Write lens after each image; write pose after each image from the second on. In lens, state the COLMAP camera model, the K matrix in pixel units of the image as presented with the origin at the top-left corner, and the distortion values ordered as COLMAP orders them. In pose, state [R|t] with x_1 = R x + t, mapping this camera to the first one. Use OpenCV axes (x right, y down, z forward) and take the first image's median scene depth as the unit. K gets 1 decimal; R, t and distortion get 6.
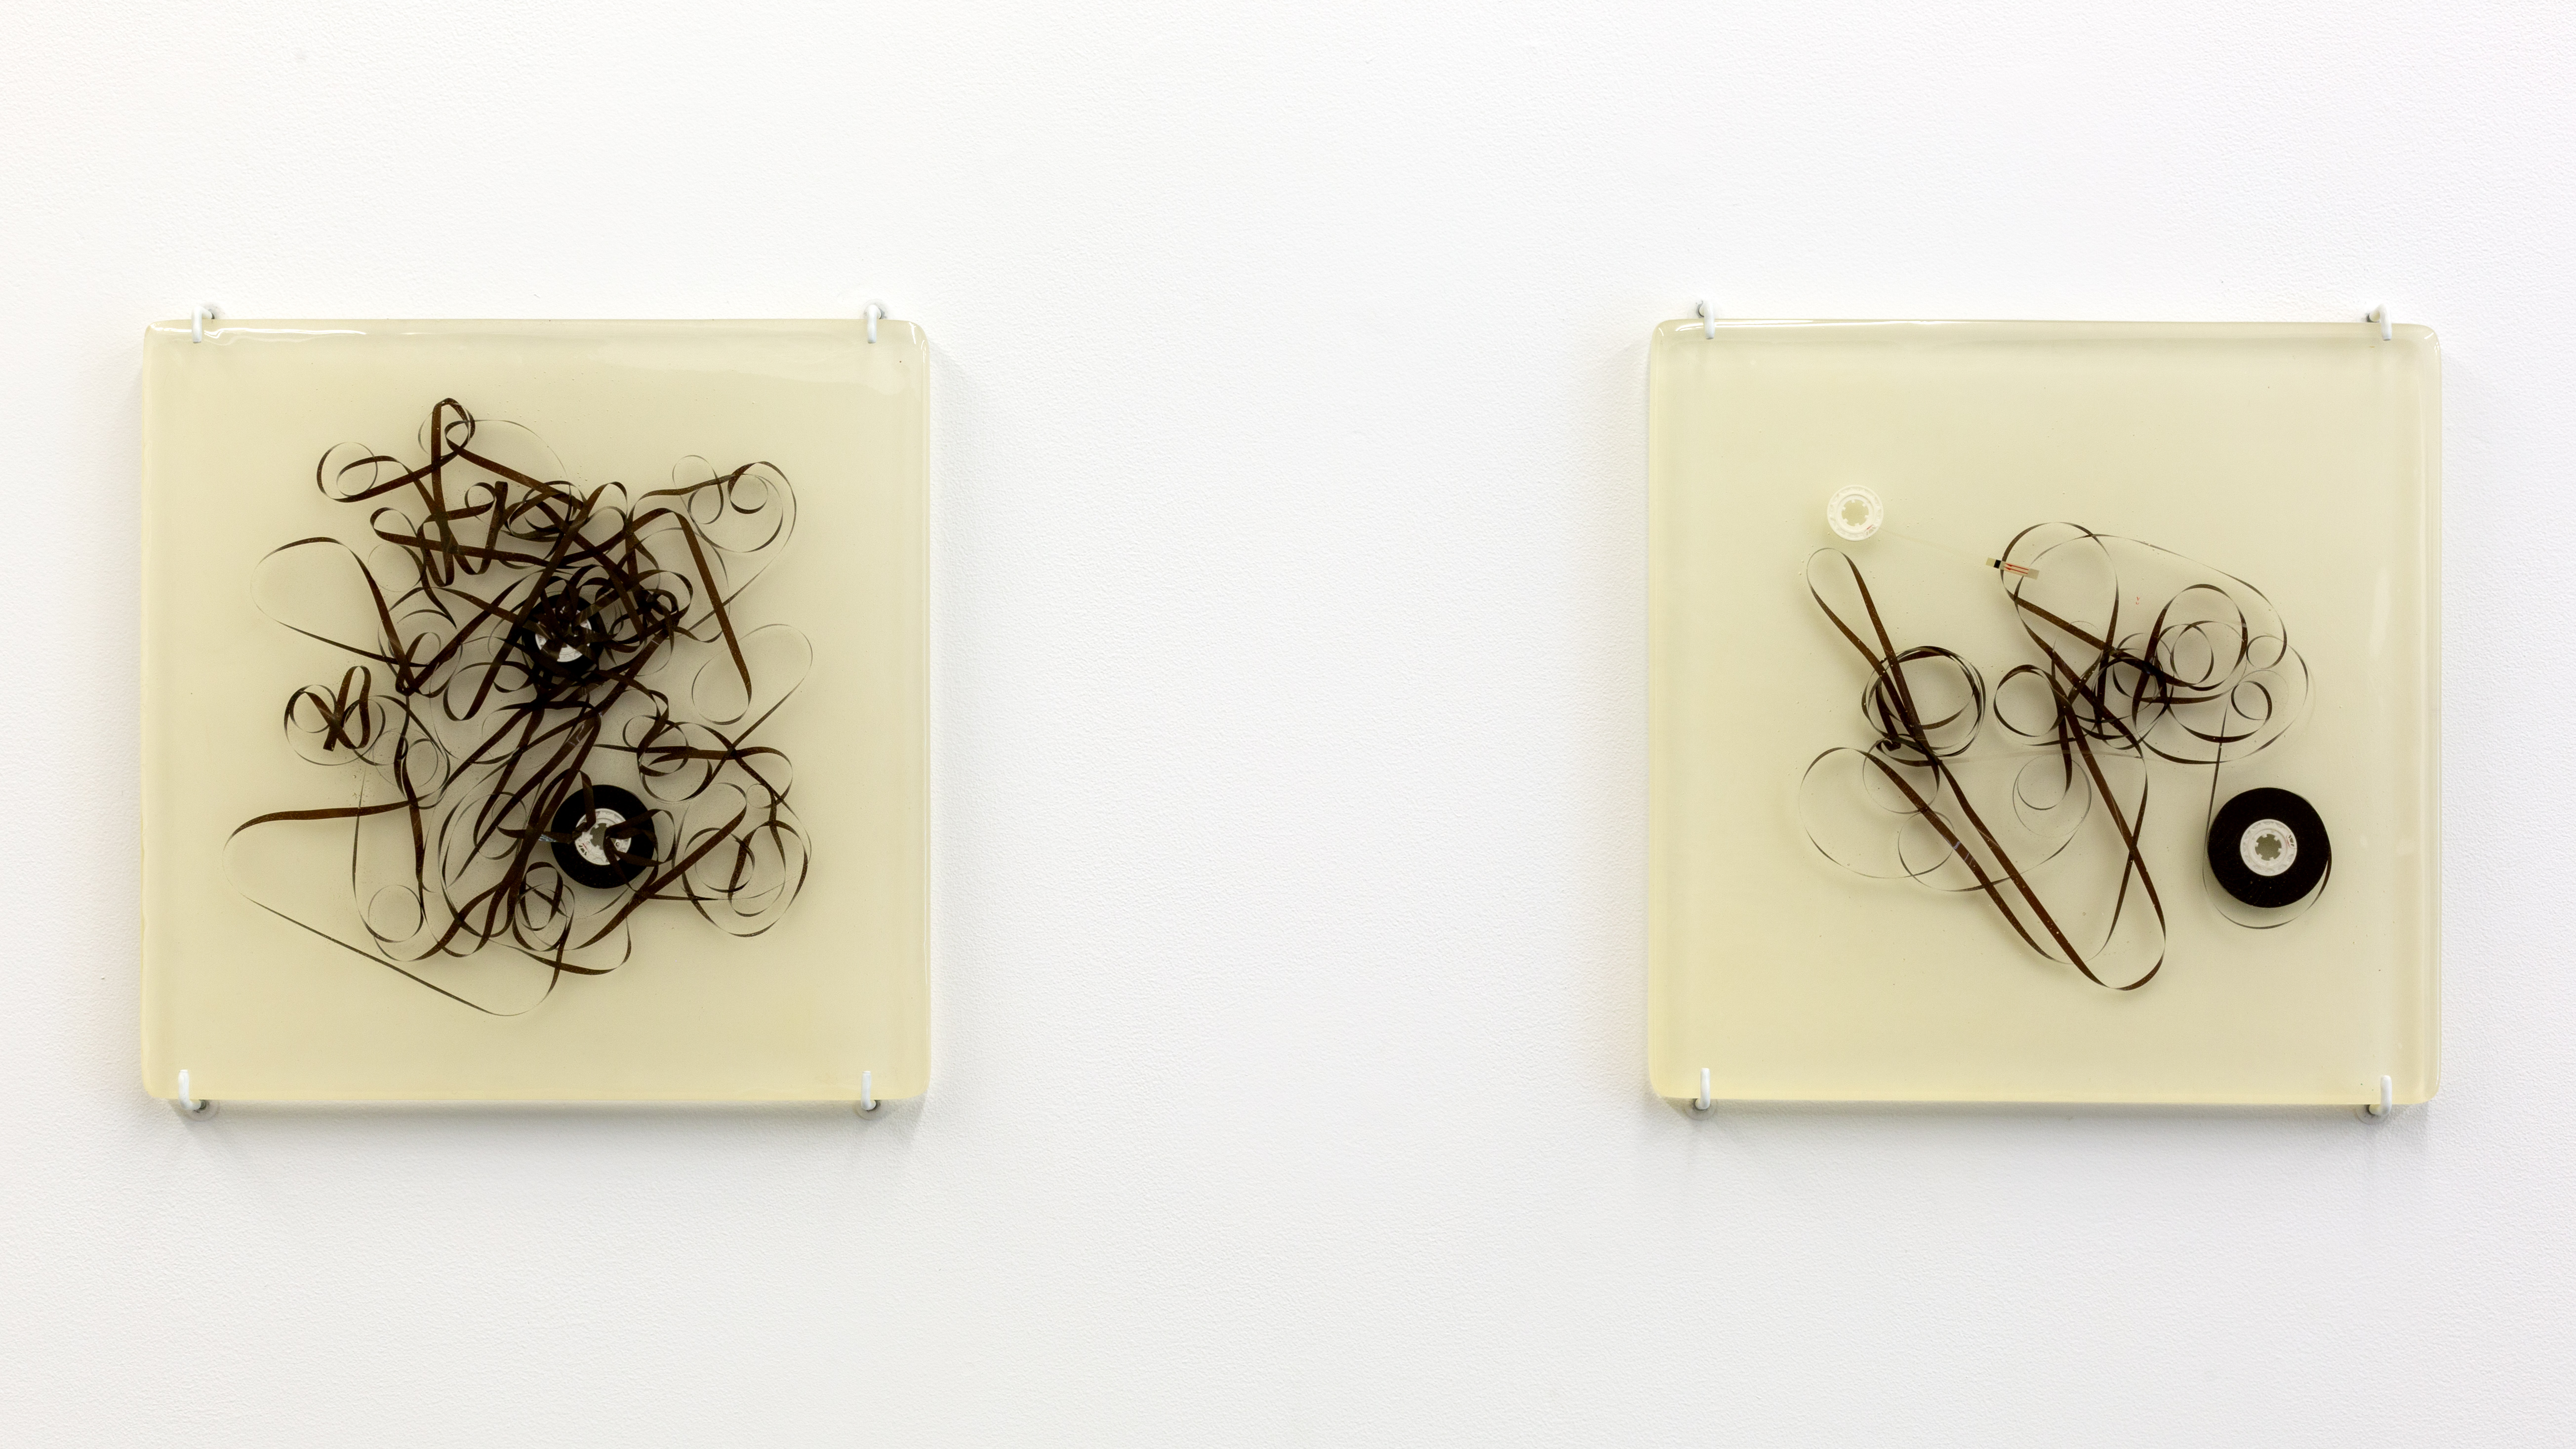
lens RADIAL K [[4122.3, 0, 1290.4], [0, 4122.3, 726.2], [0, 0, 1]] dist [-0.035409, 0.000000]
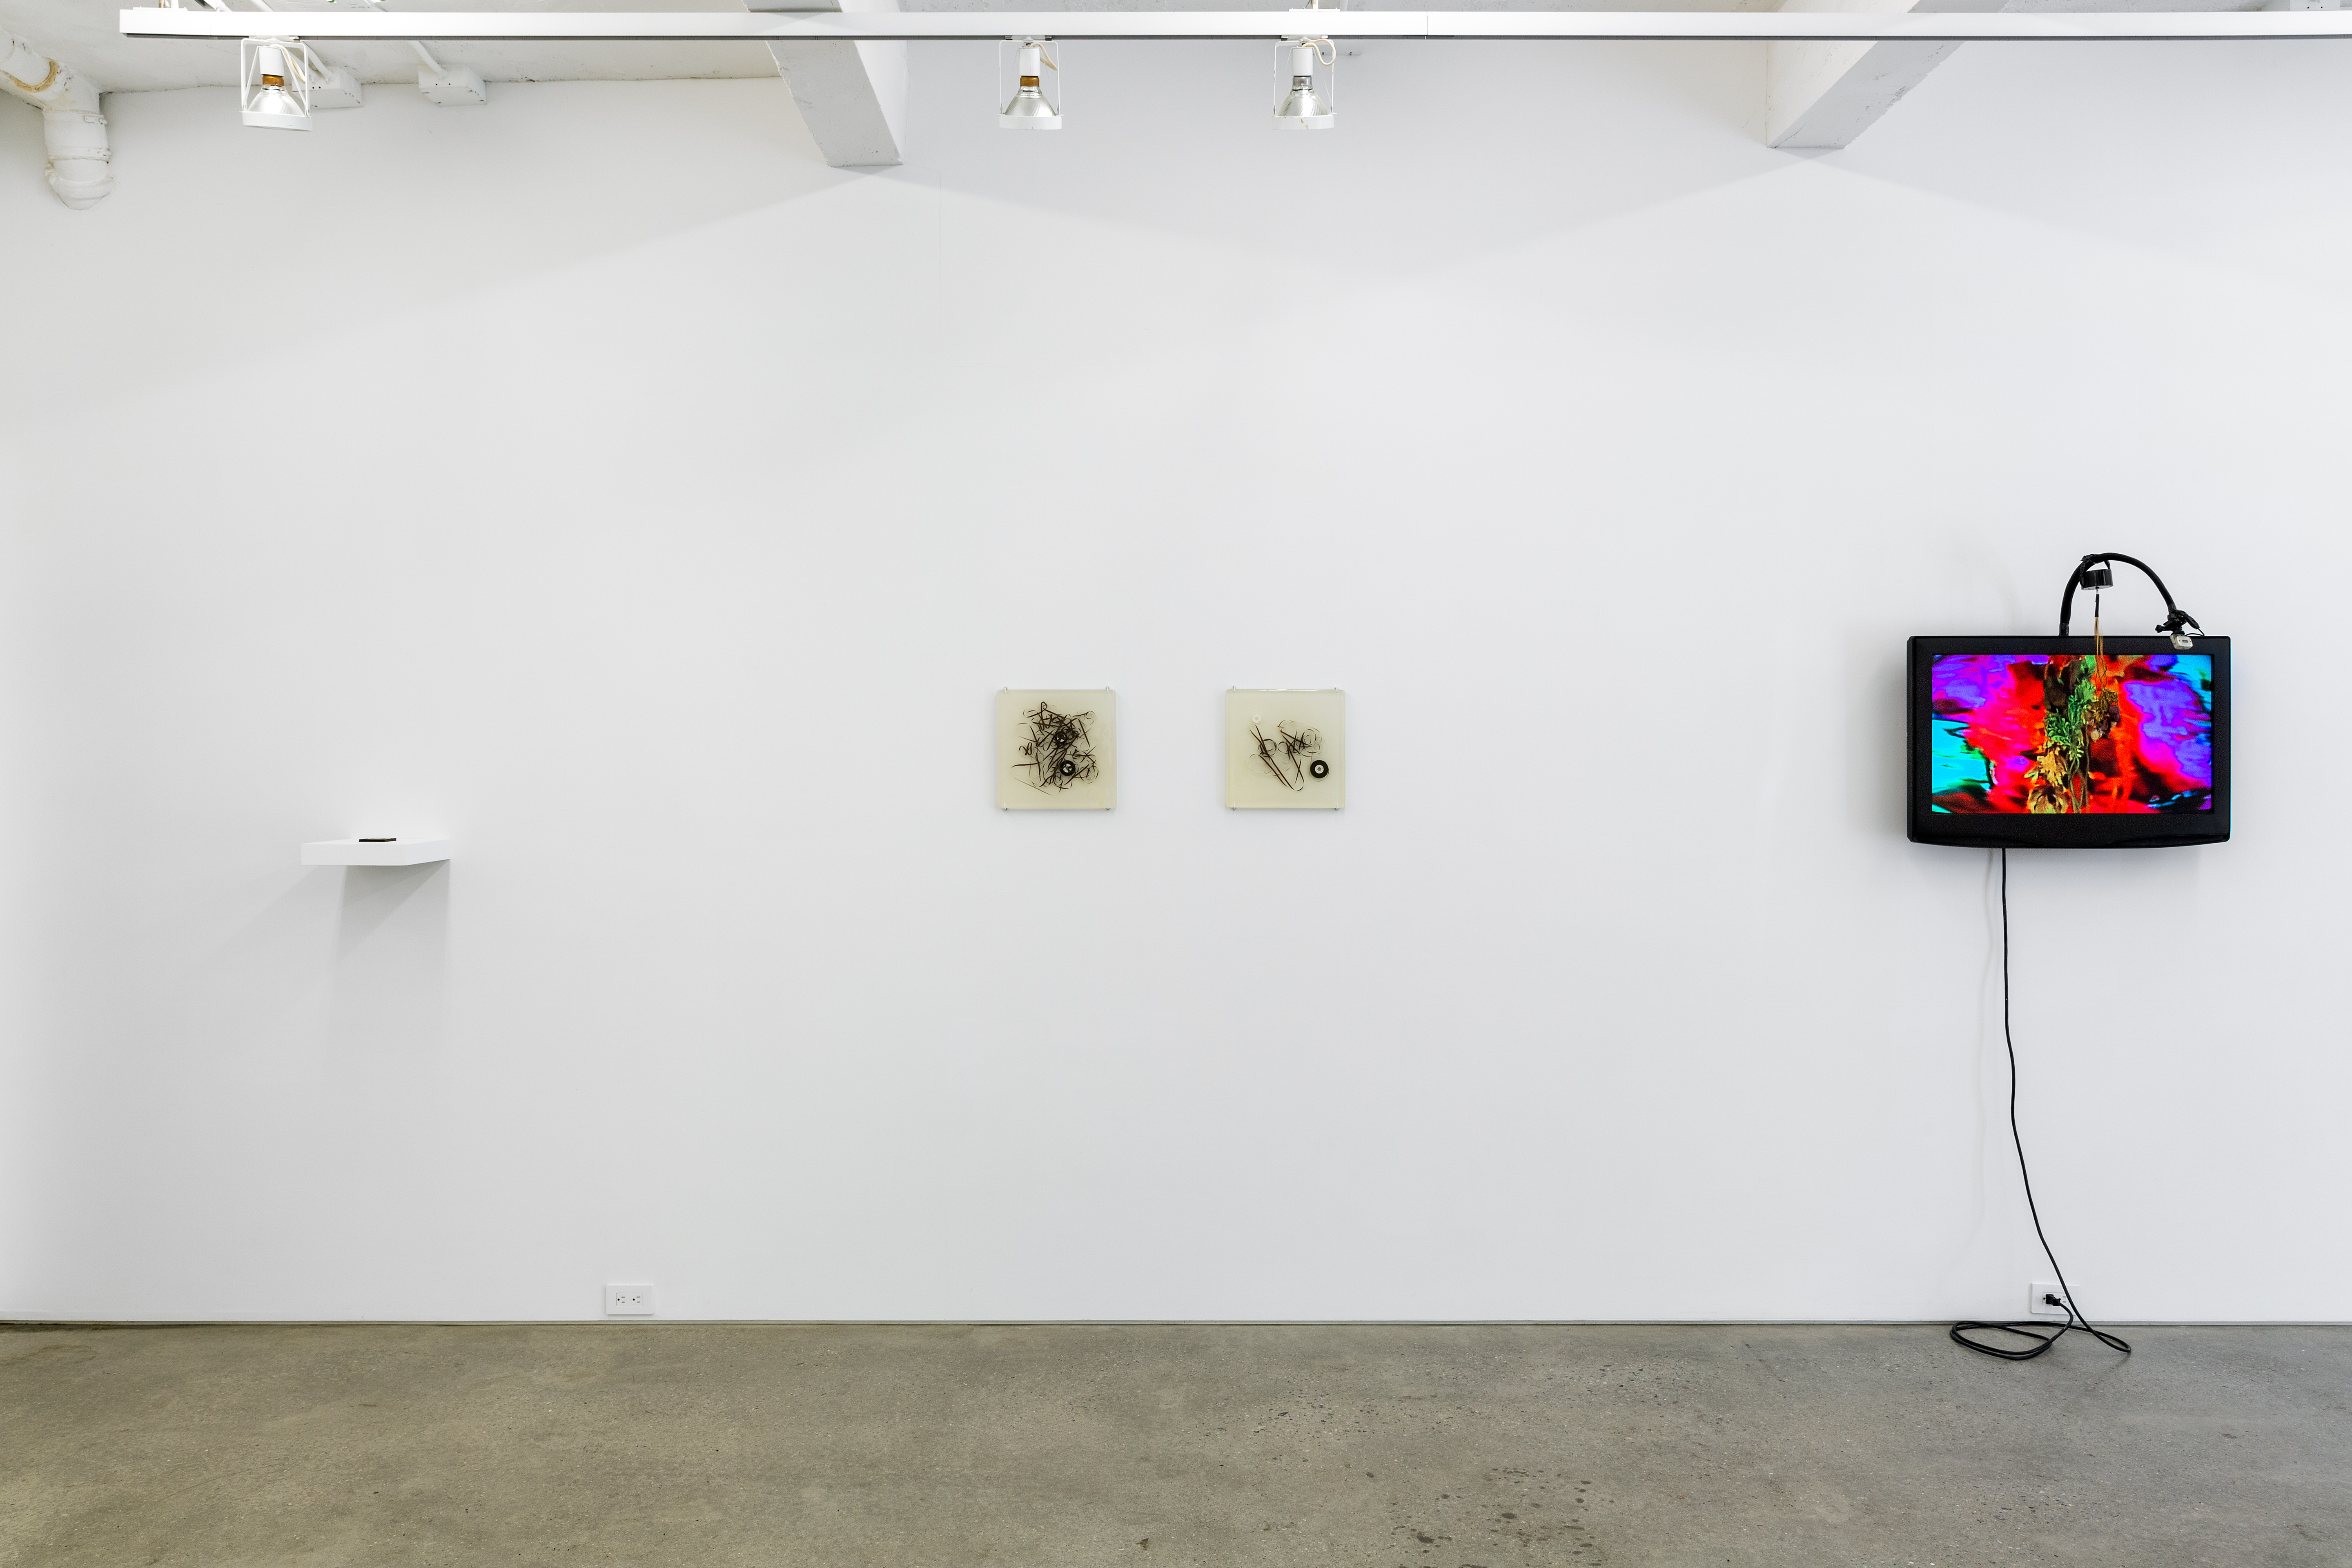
lens RADIAL K [[1791.4, 0, 1171.5], [0, 1791.4, 743.8], [0, 0, 1]] dist [-0.001567, 0.012289]
pose [[0.999988, -0.003394, 0.003486, -0.009961], [0.003244, 0.999105, 0.042180, -0.132595], [-0.003626, -0.042168, 0.999104, -1.866224]]
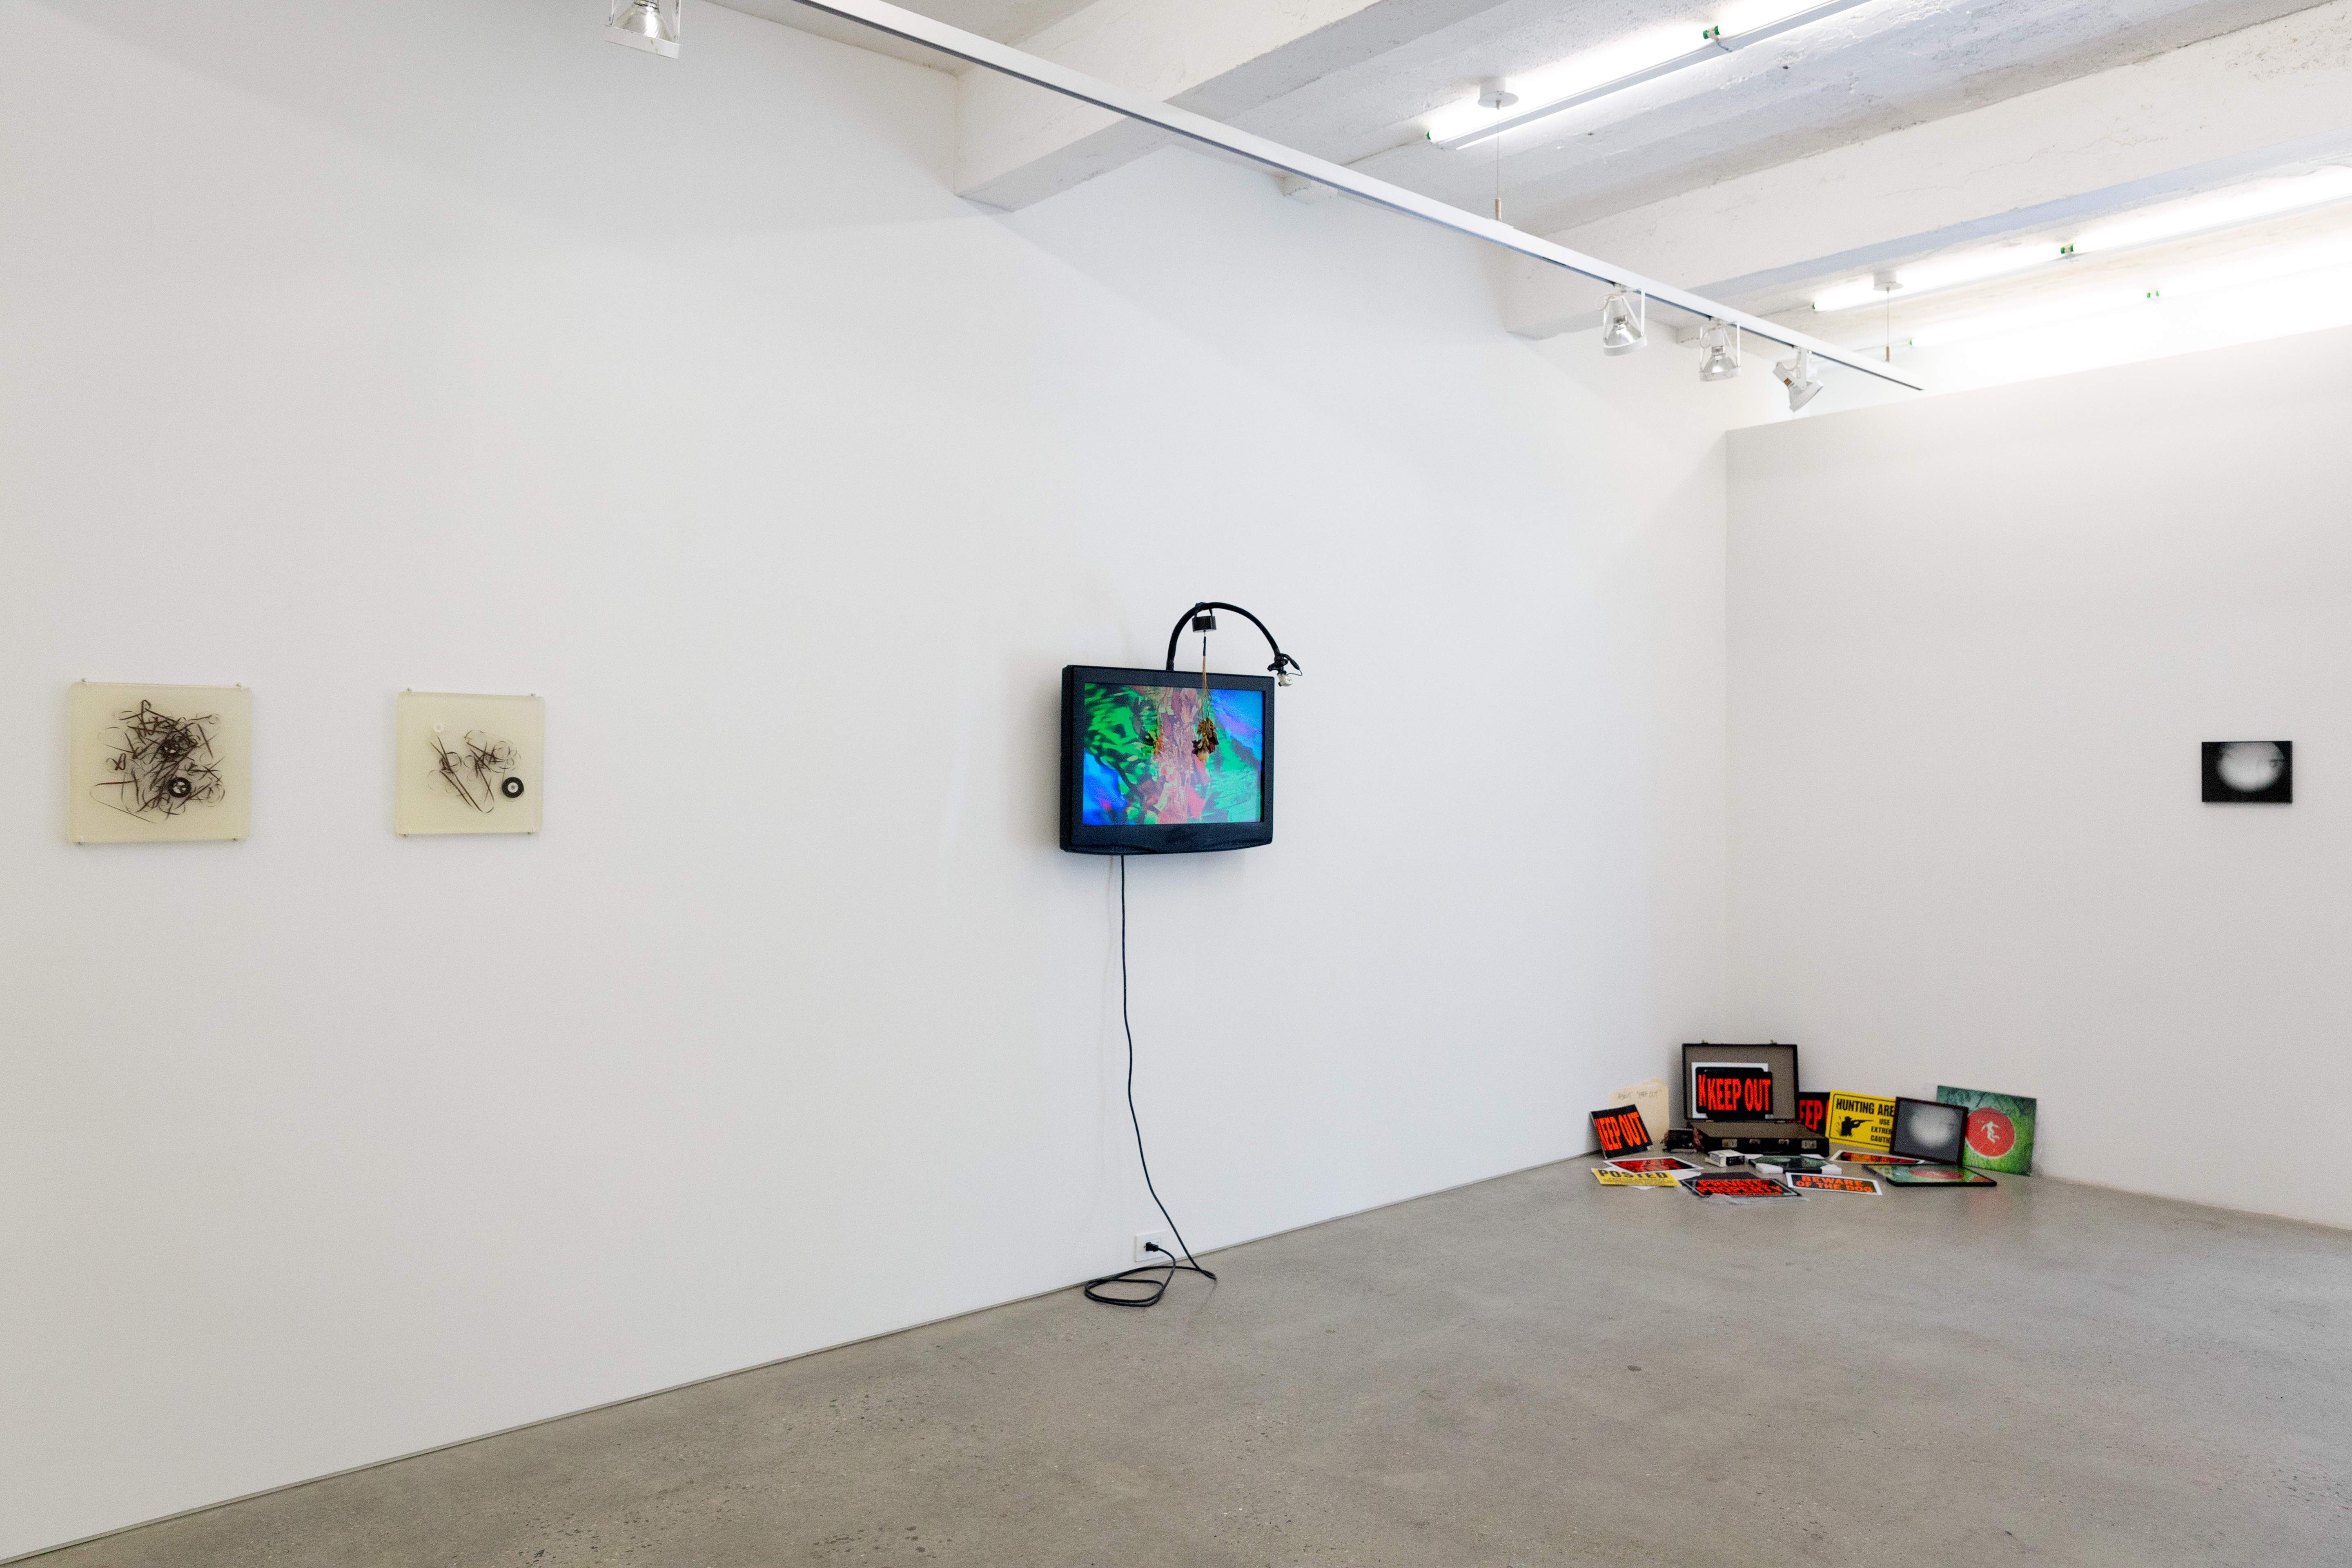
lens RADIAL K [[1659.6, 0, 1171.6], [0, 1659.6, 725.9], [0, 0, 1]] dist [-0.010740, 0.013430]
pose [[0.746613, 0.017453, 0.665029, -0.609958], [-0.032193, 0.999433, 0.009913, -0.107700], [-0.664479, -0.028811, 0.746752, -1.322735]]
